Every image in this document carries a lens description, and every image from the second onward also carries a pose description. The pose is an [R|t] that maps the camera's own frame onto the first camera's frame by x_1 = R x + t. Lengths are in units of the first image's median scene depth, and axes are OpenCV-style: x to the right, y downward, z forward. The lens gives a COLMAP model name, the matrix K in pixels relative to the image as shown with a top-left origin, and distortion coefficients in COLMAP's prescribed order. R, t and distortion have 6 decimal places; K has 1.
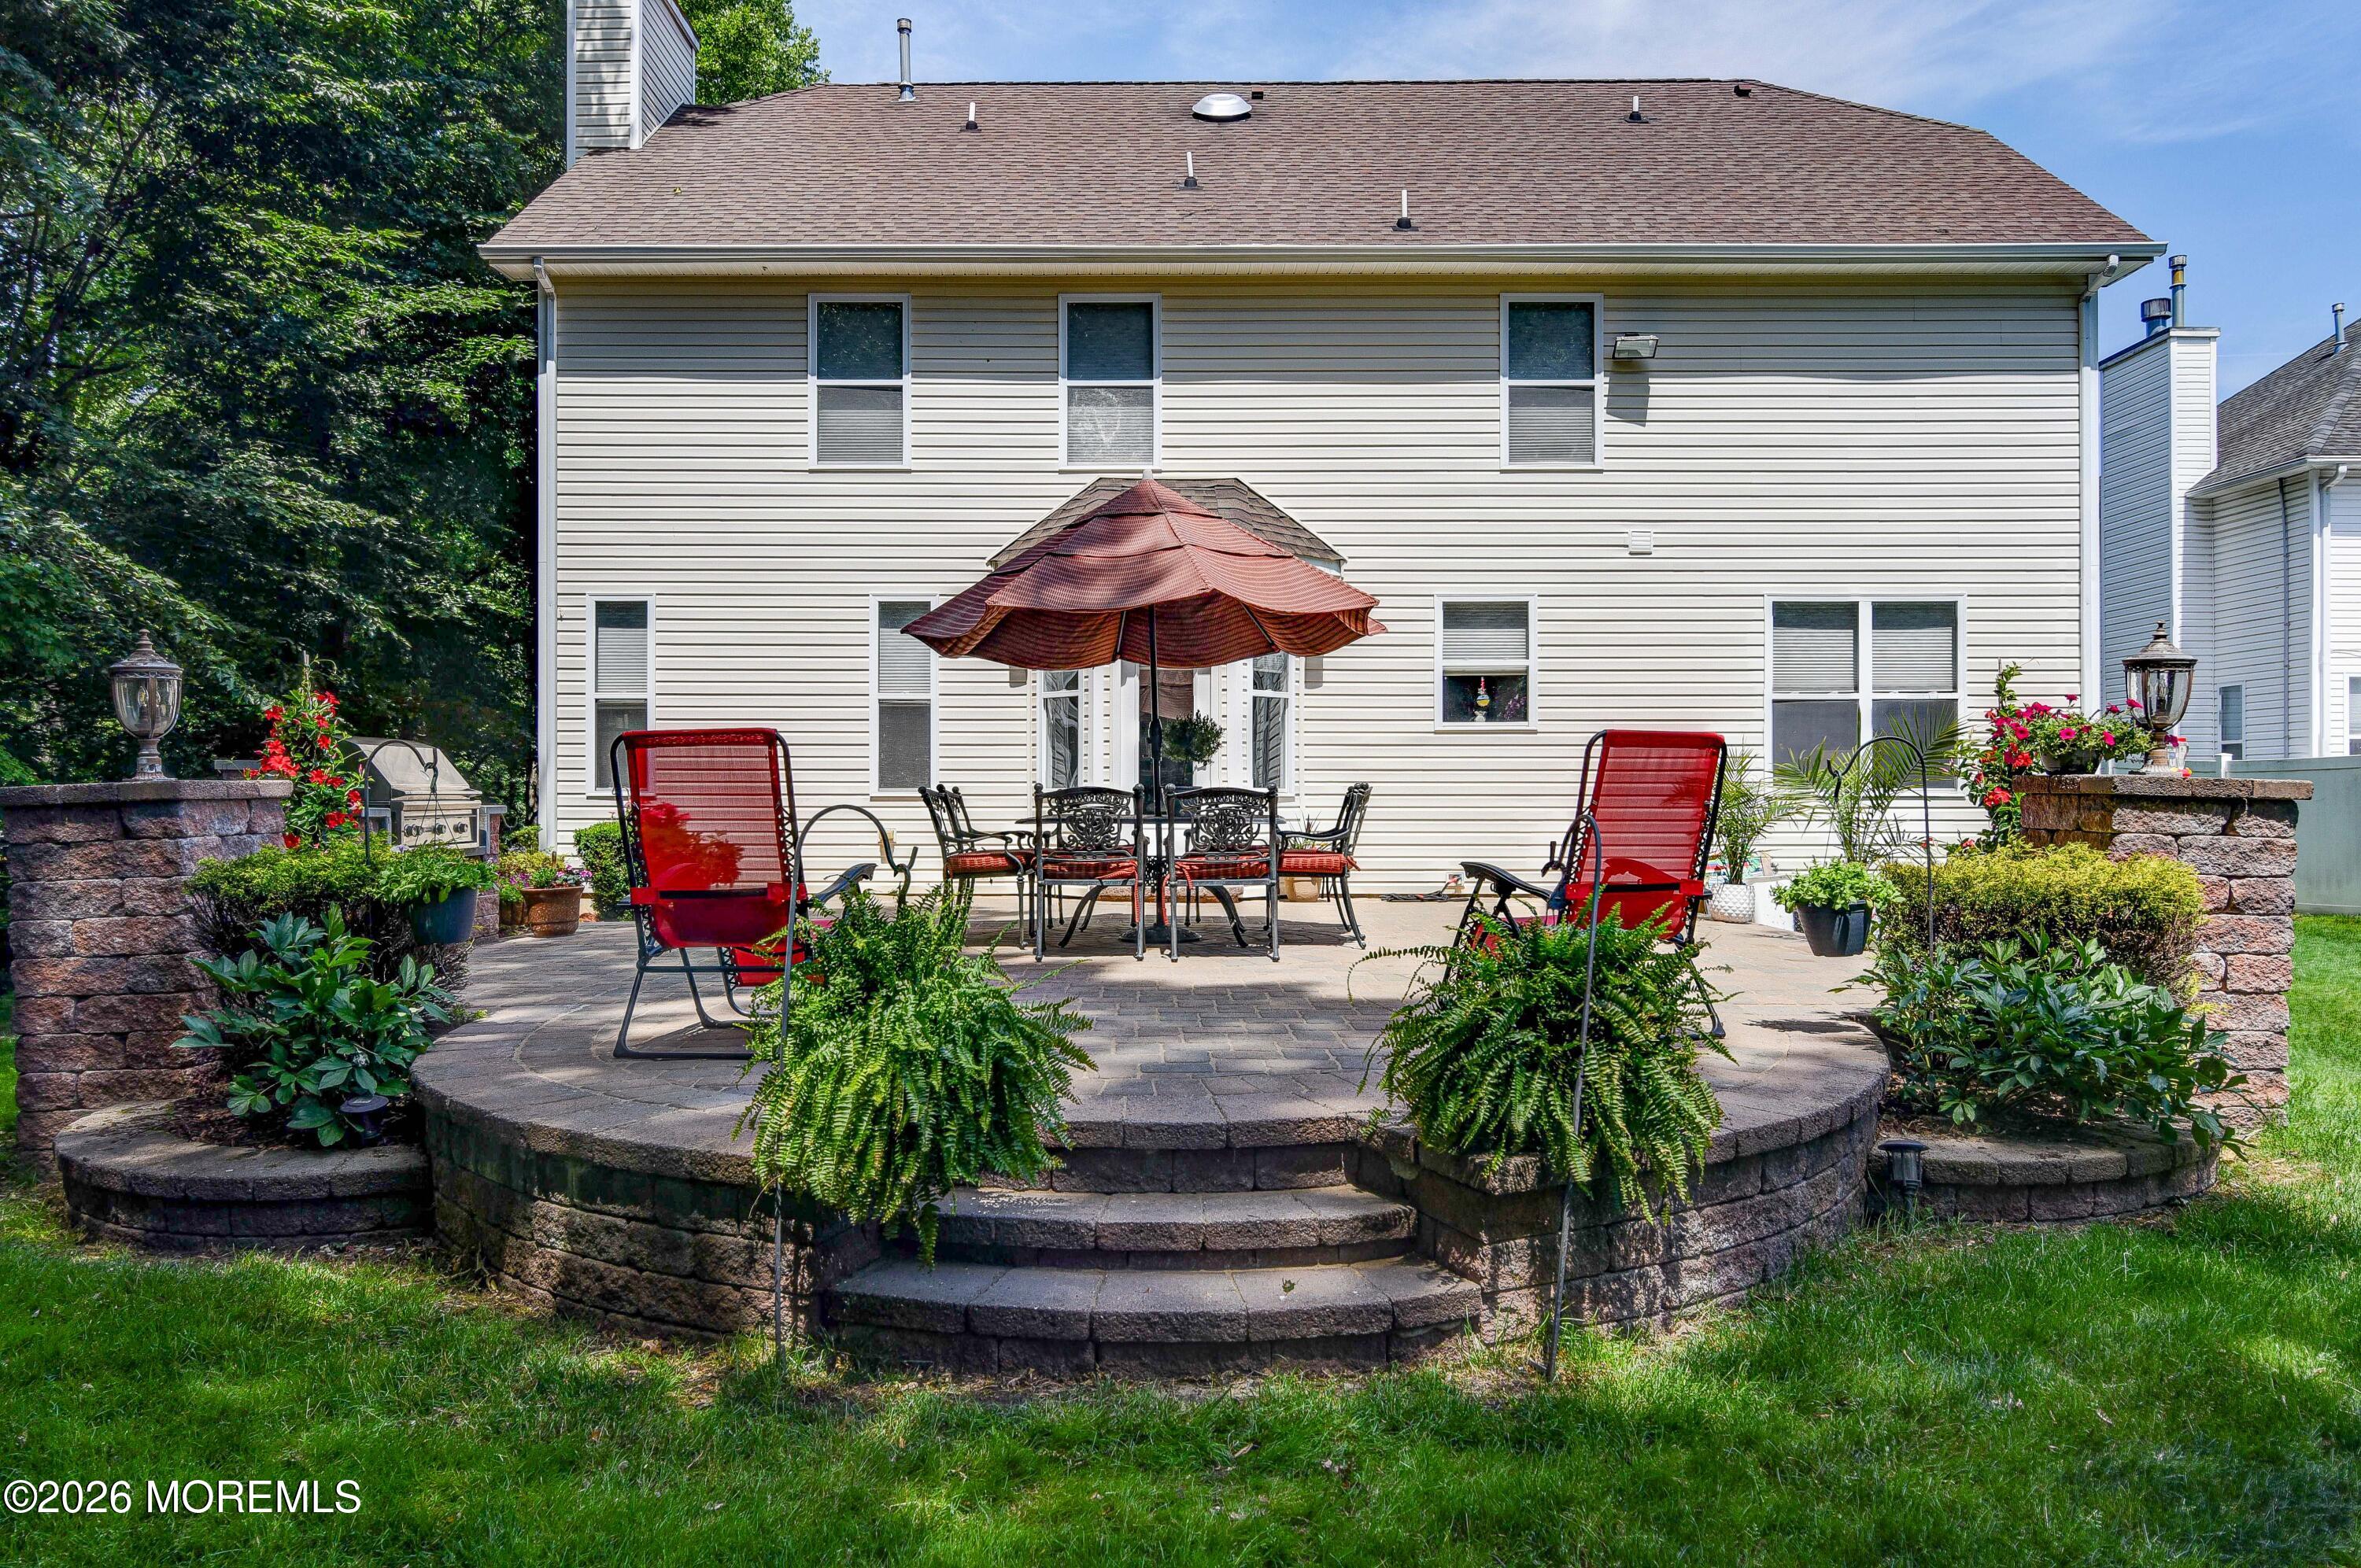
lens RADIAL K [[1520.4, 0, 1189.7], [0, 1520.4, 793.5], [0, 0, 1]] dist [-0.005285, -0.002400]
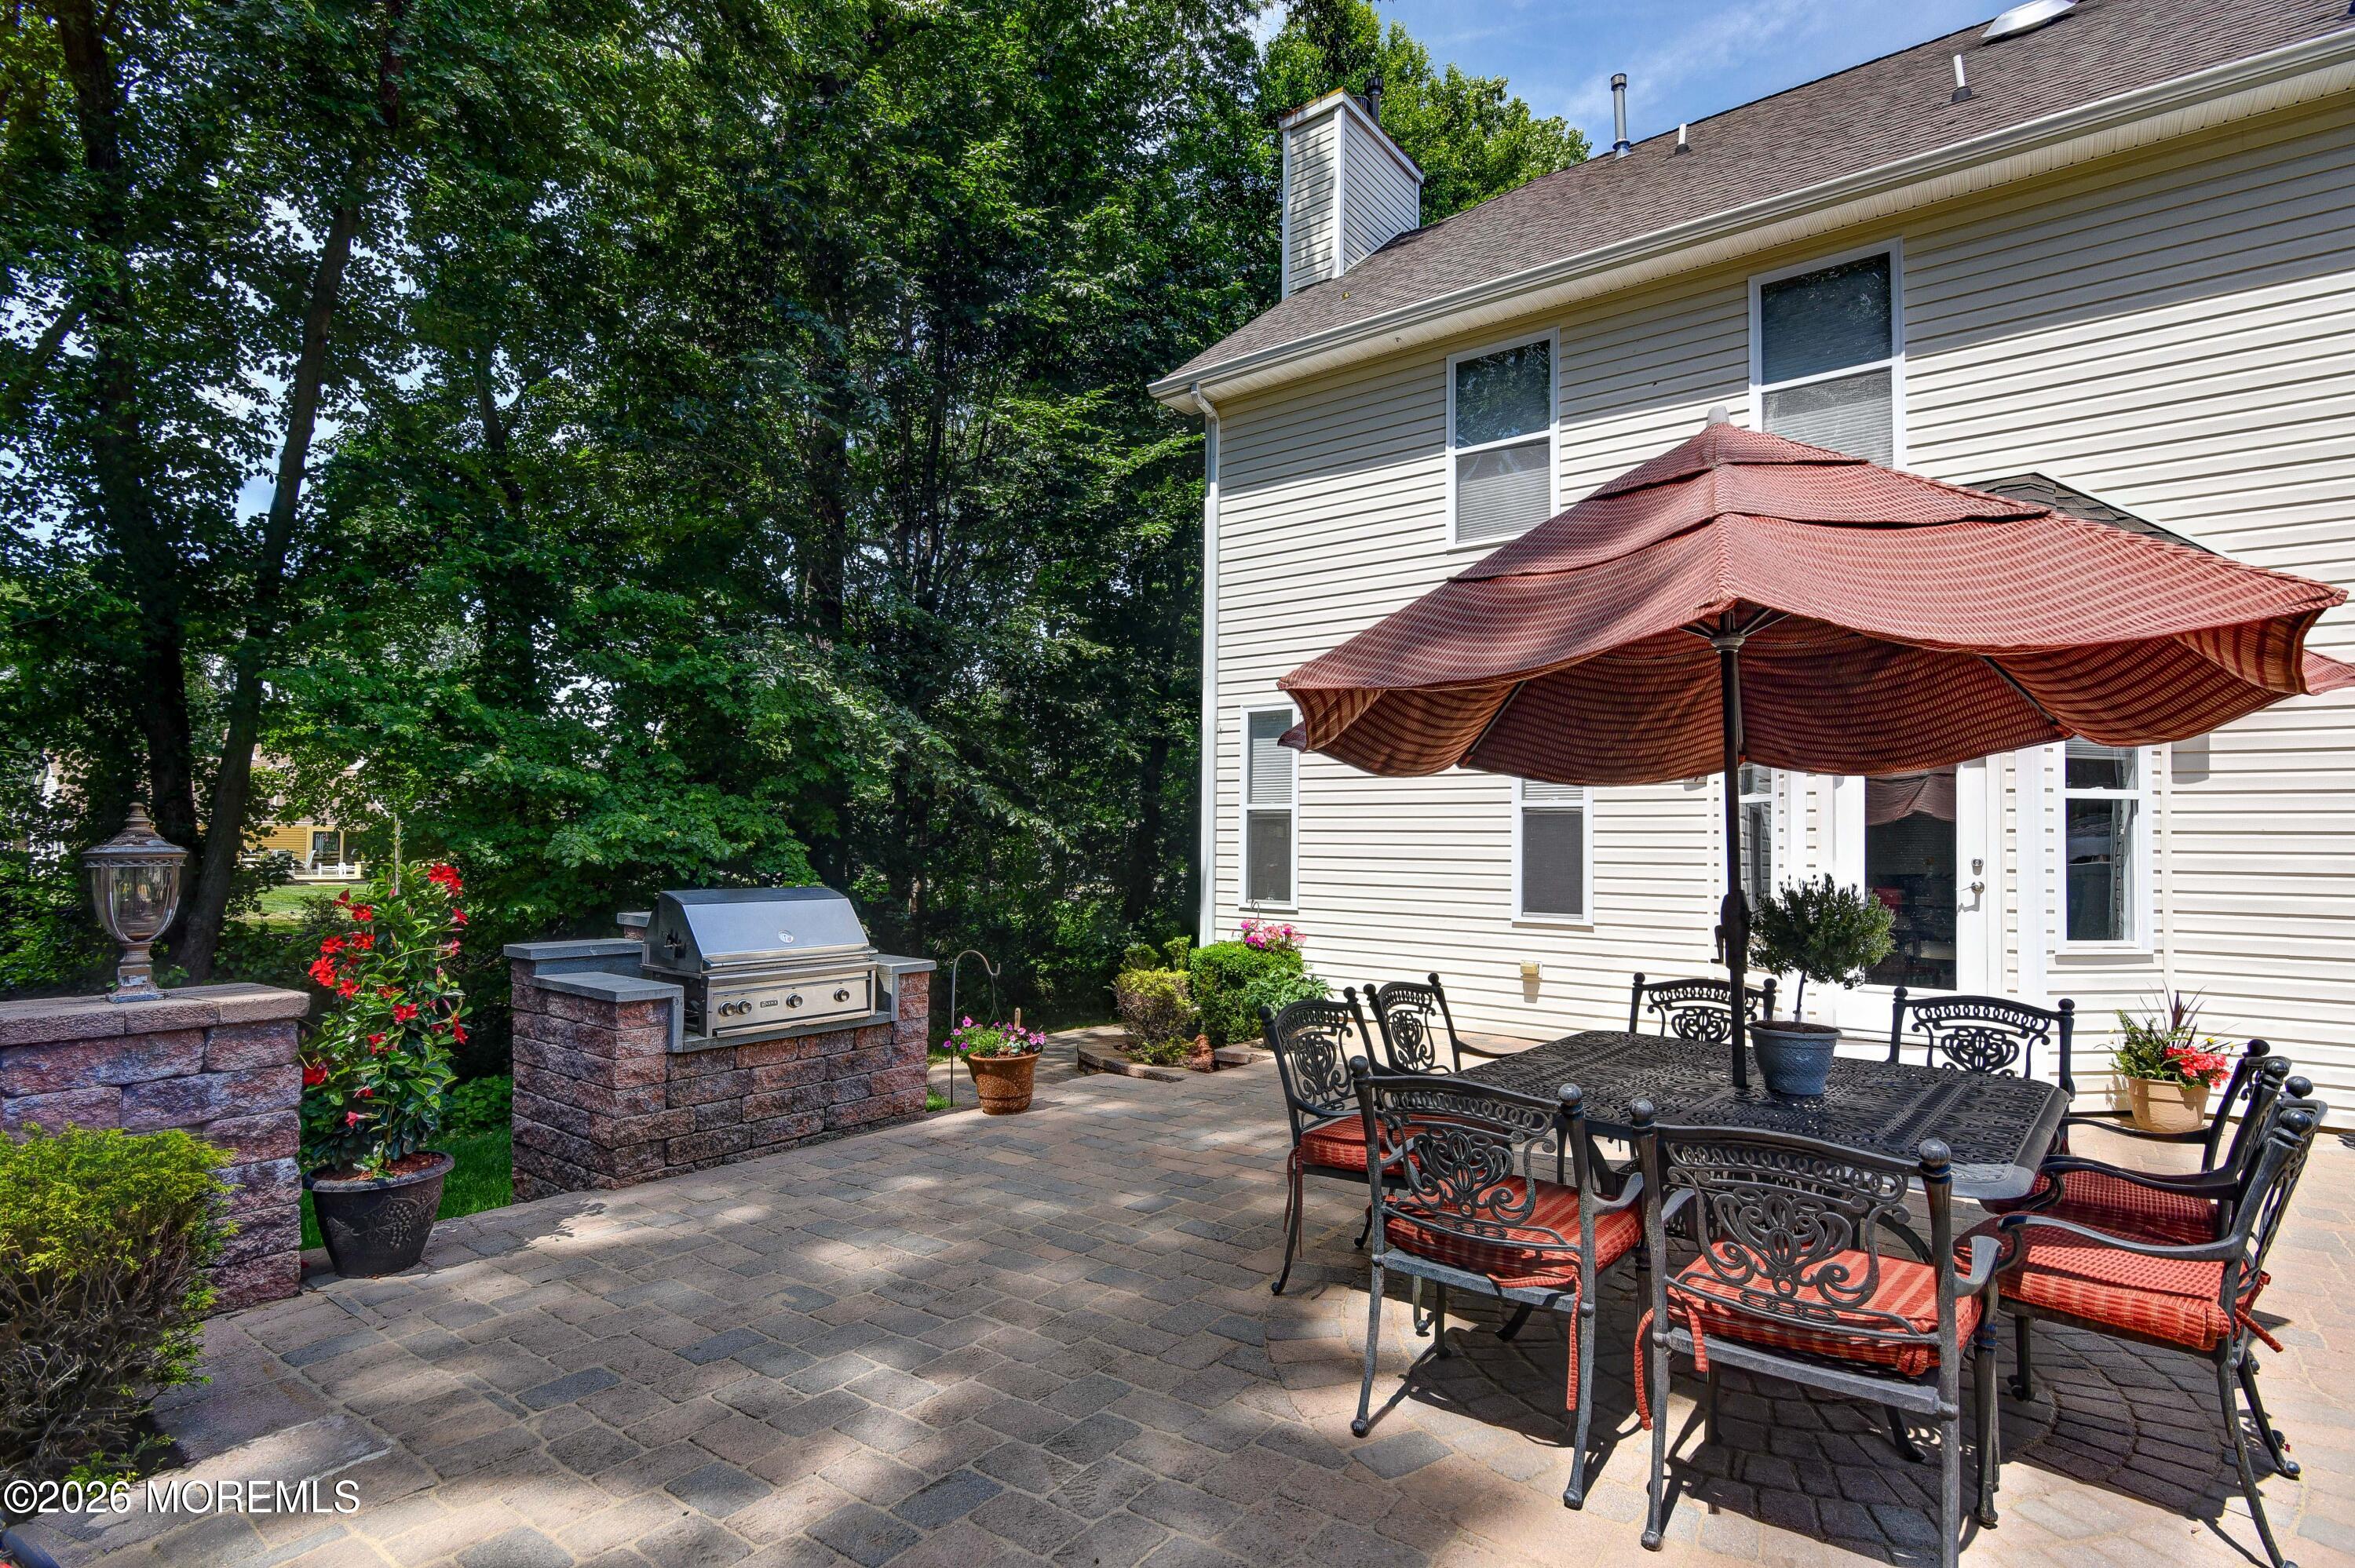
lens RADIAL K [[1158.6, 0, 1187.8], [0, 1158.6, 806.5], [0, 0, 1]] dist [-0.014633, -0.000387]
pose [[0.790052, -0.011625, -0.612930, 0.043963], [-0.010309, 0.999427, -0.032243, -0.039618], [0.612954, 0.031792, 0.789479, 0.374829]]
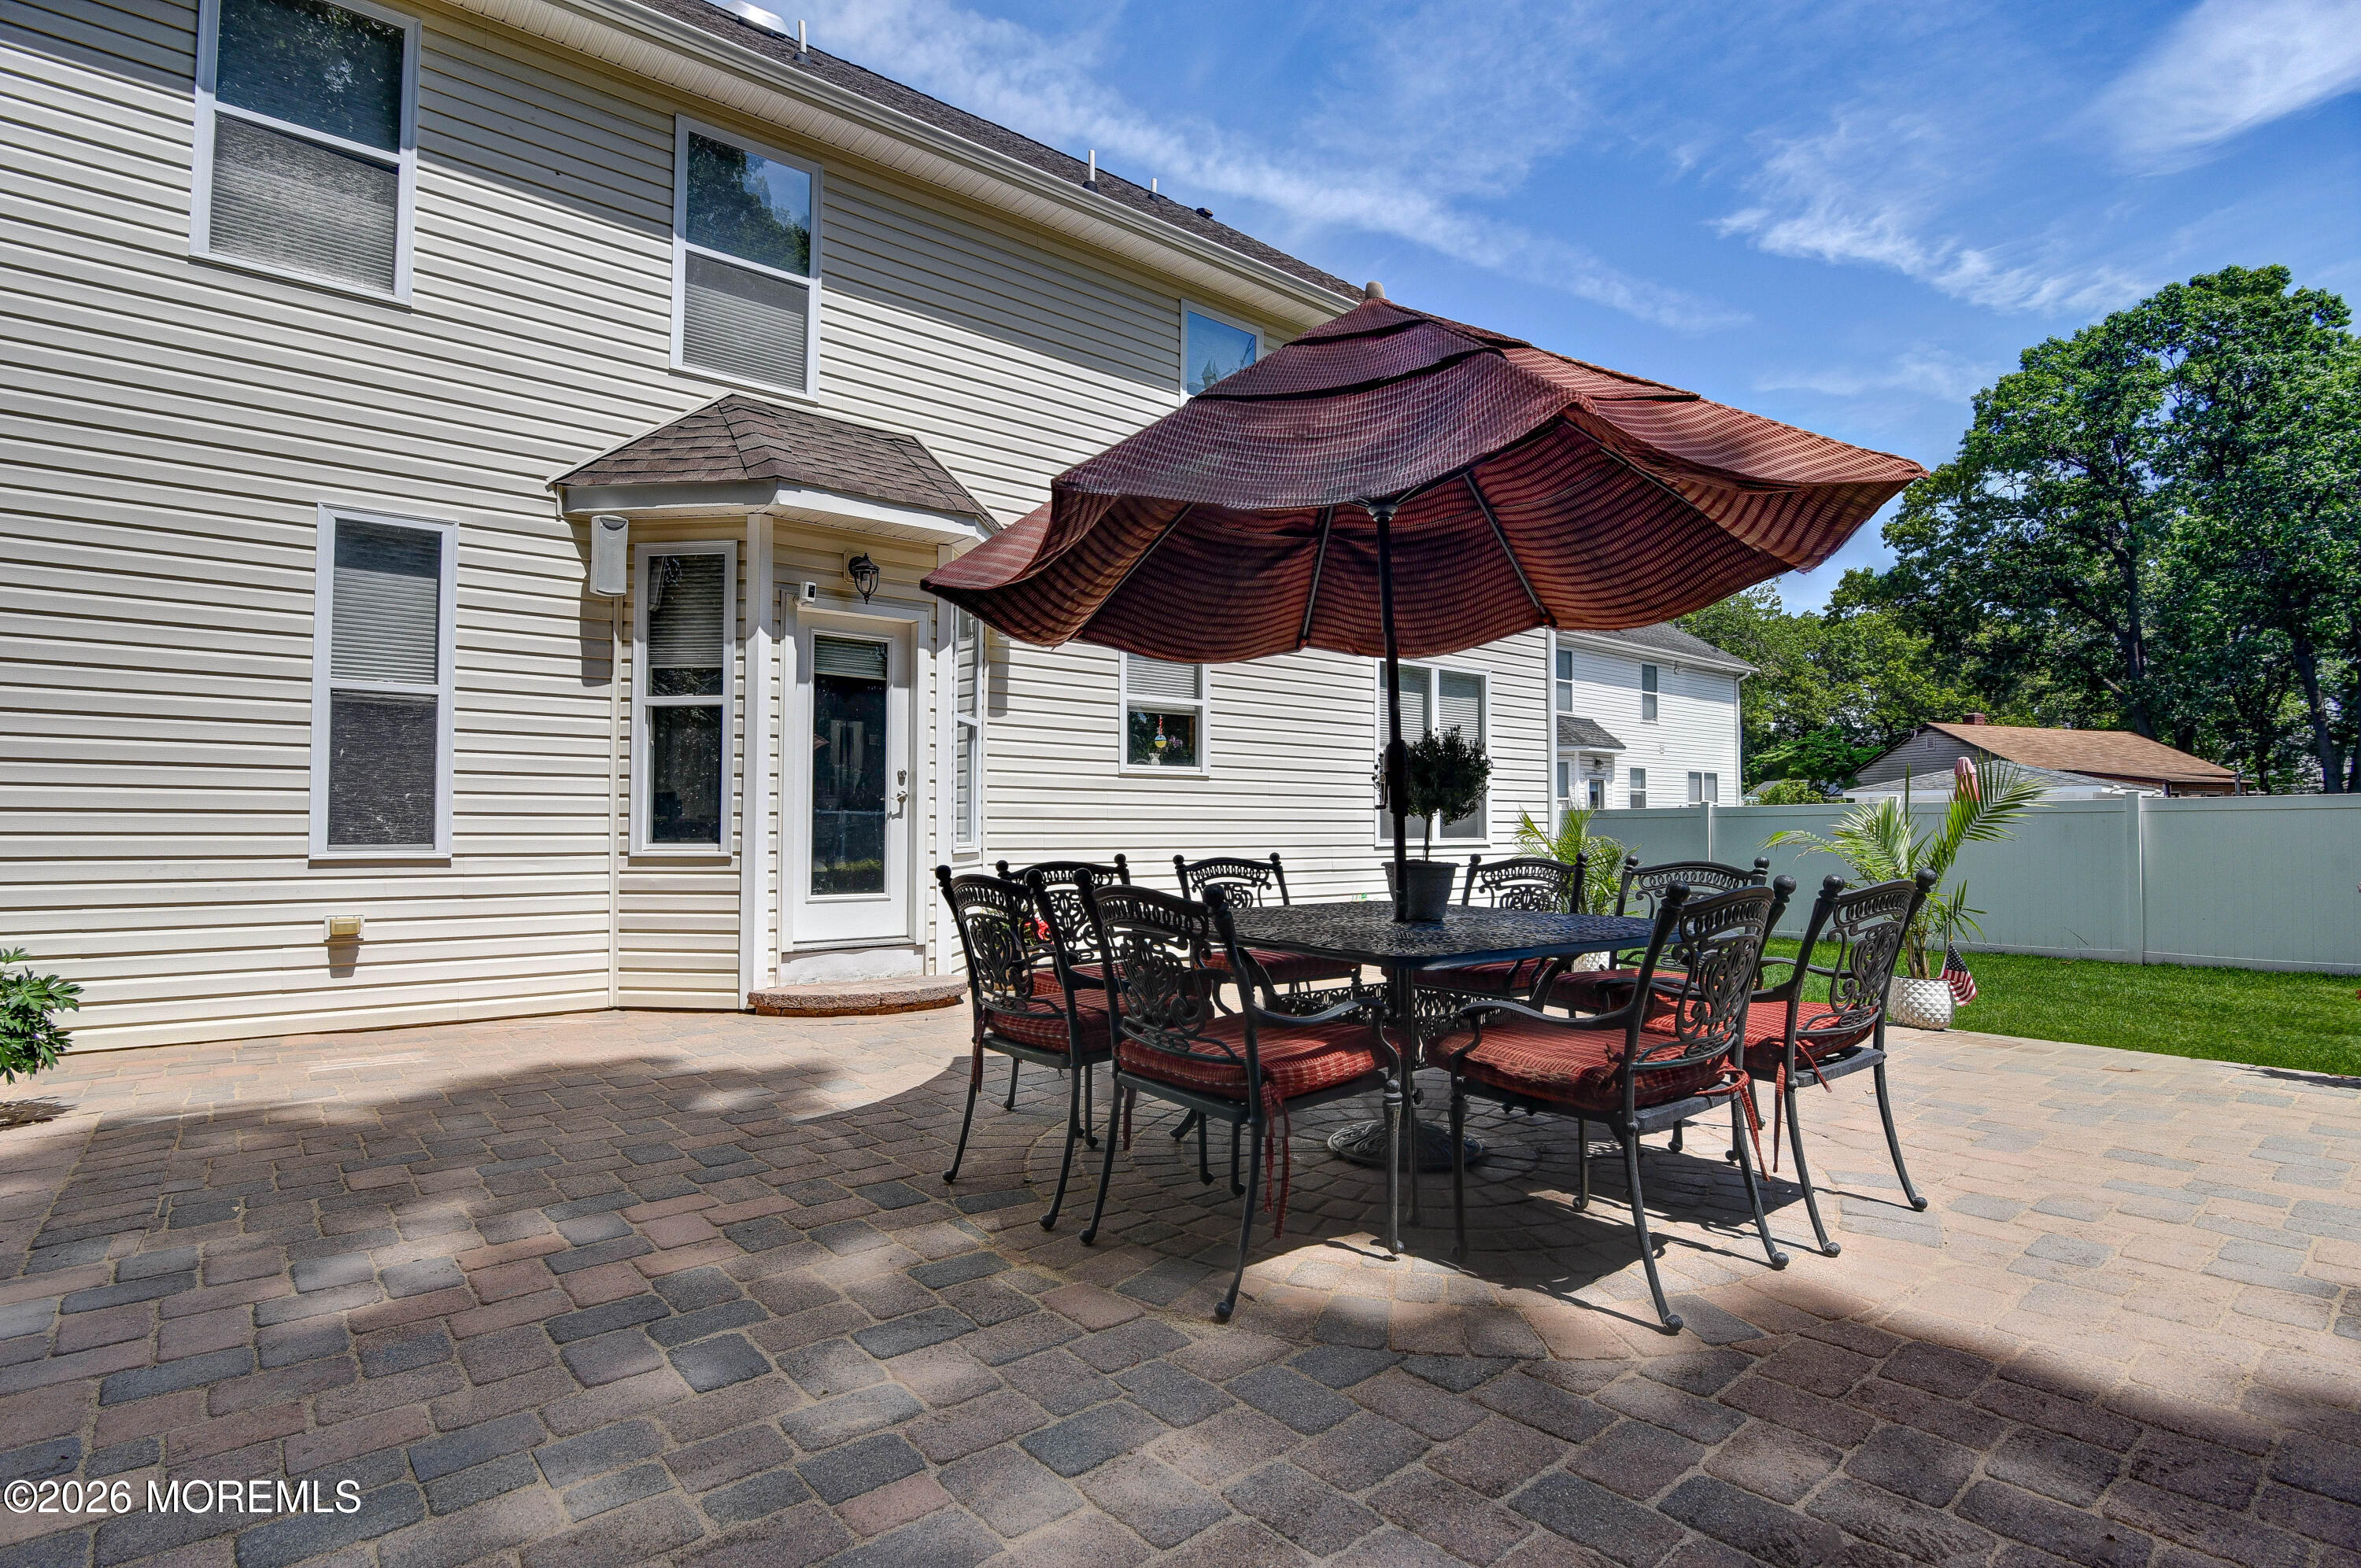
lens RADIAL K [[1145.6, 0, 1185.6], [0, 1145.6, 791.0], [0, 0, 1]] dist [-0.021520, -0.000136]
pose [[0.777601, 0.021925, 0.628376, -0.221104], [-0.001087, 0.999437, -0.033527, -0.009635], [-0.628757, 0.025387, 0.777187, 0.471179]]
